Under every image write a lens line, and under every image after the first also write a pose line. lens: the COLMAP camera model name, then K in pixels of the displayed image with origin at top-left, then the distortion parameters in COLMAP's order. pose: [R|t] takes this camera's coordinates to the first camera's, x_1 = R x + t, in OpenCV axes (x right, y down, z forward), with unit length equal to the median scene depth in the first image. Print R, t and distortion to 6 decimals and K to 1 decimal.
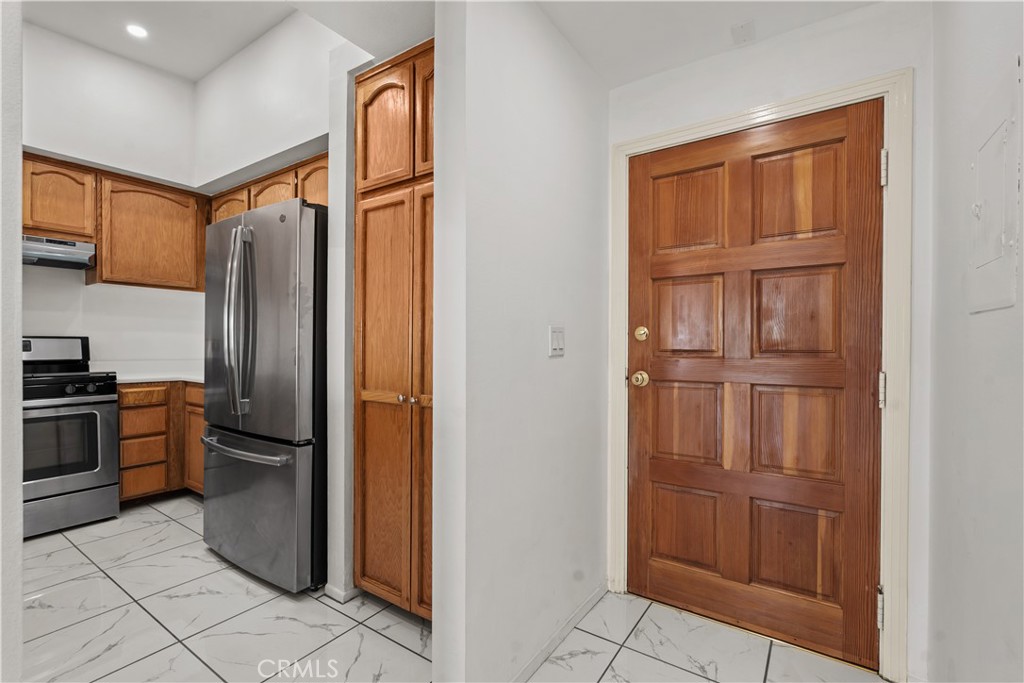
lens RADIAL K [[456.7, 0, 507.6], [0, 456.7, 347.1], [0, 0, 1]] dist [-0.000747, -0.000152]
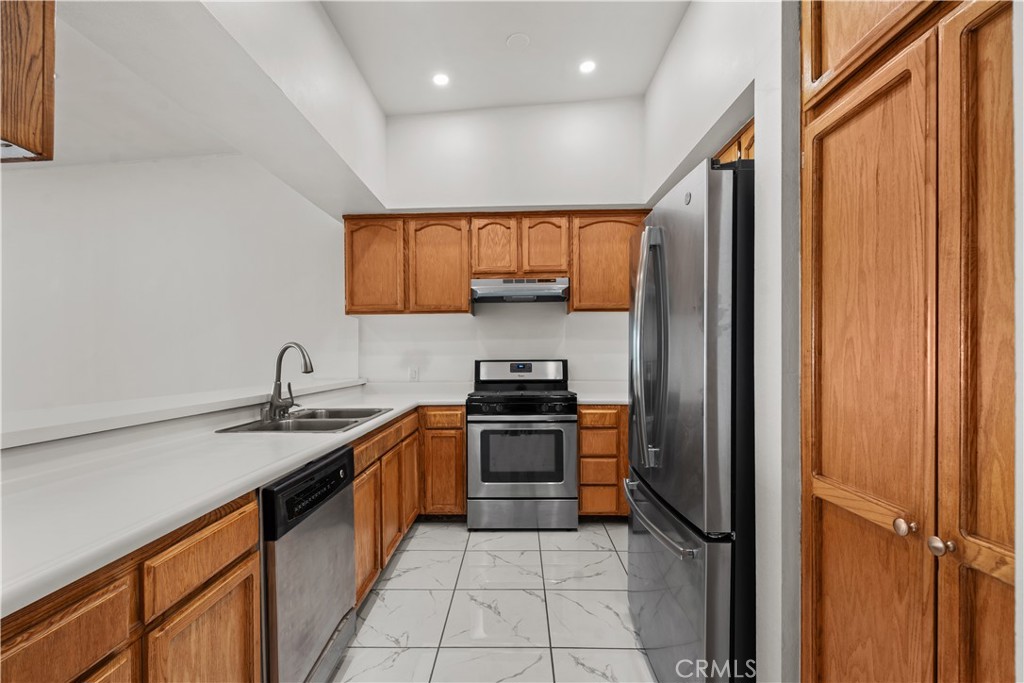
lens RADIAL K [[456.7, 0, 507.0], [0, 456.7, 354.5], [0, 0, 1]] dist [-0.000747, -0.000152]
pose [[0.545187, -0.007442, -0.838281, -0.049770], [0.001253, 0.999967, -0.008062, -0.031939], [0.838313, 0.003345, 0.545179, 0.301762]]
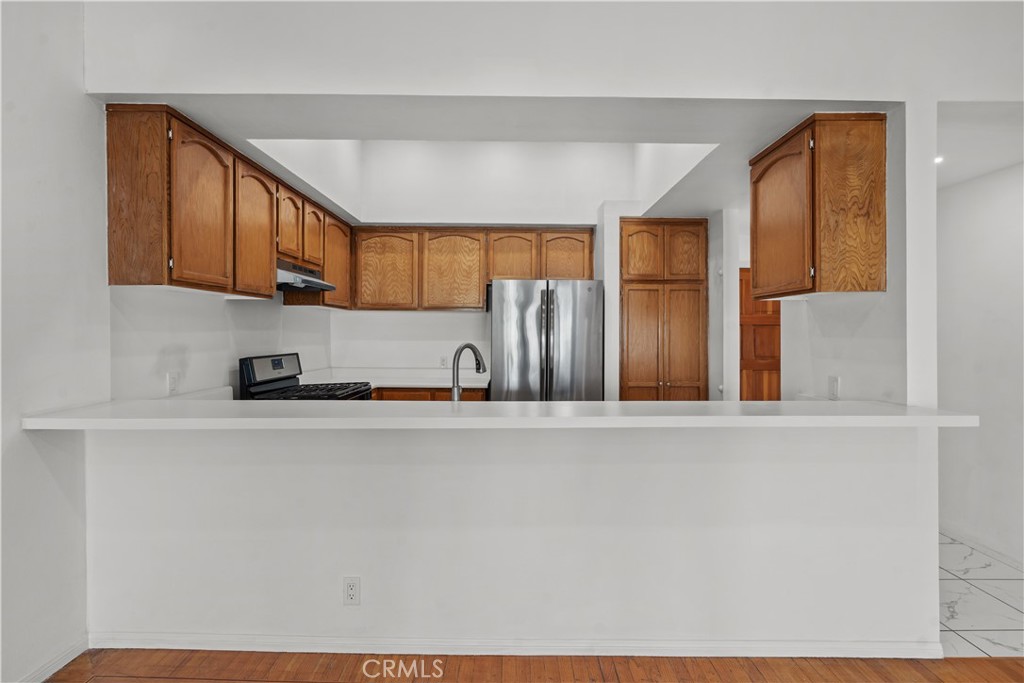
lens RADIAL K [[512.7, 0, 510.0], [0, 512.7, 335.7], [0, 0, 1]] dist [0.000572, 0.000015]
pose [[0.824056, -0.002204, 0.566504, -1.450335], [0.003523, 0.999993, -0.001234, -0.073738], [-0.566497, 0.003013, 0.824058, -0.381586]]
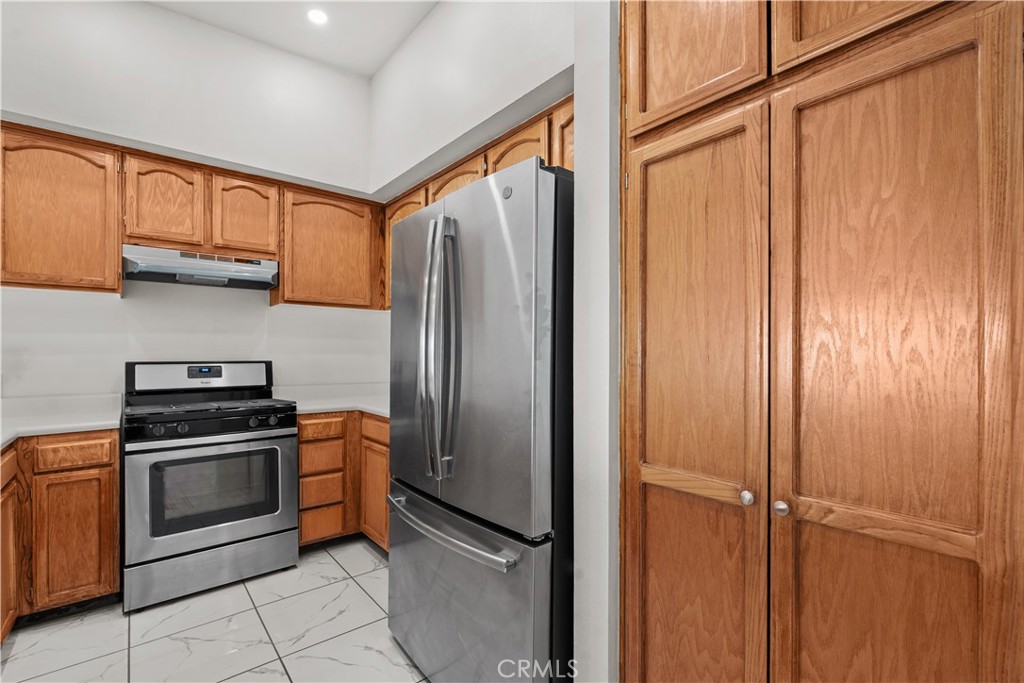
lens RADIAL K [[456.7, 0, 504.0], [0, 456.7, 353.0], [0, 0, 1]] dist [-0.000747, -0.000152]
pose [[0.960329, -0.004642, -0.278832, -0.237811], [0.001206, 0.999921, -0.012493, -0.032020], [0.278868, 0.011661, 0.960259, 0.277837]]
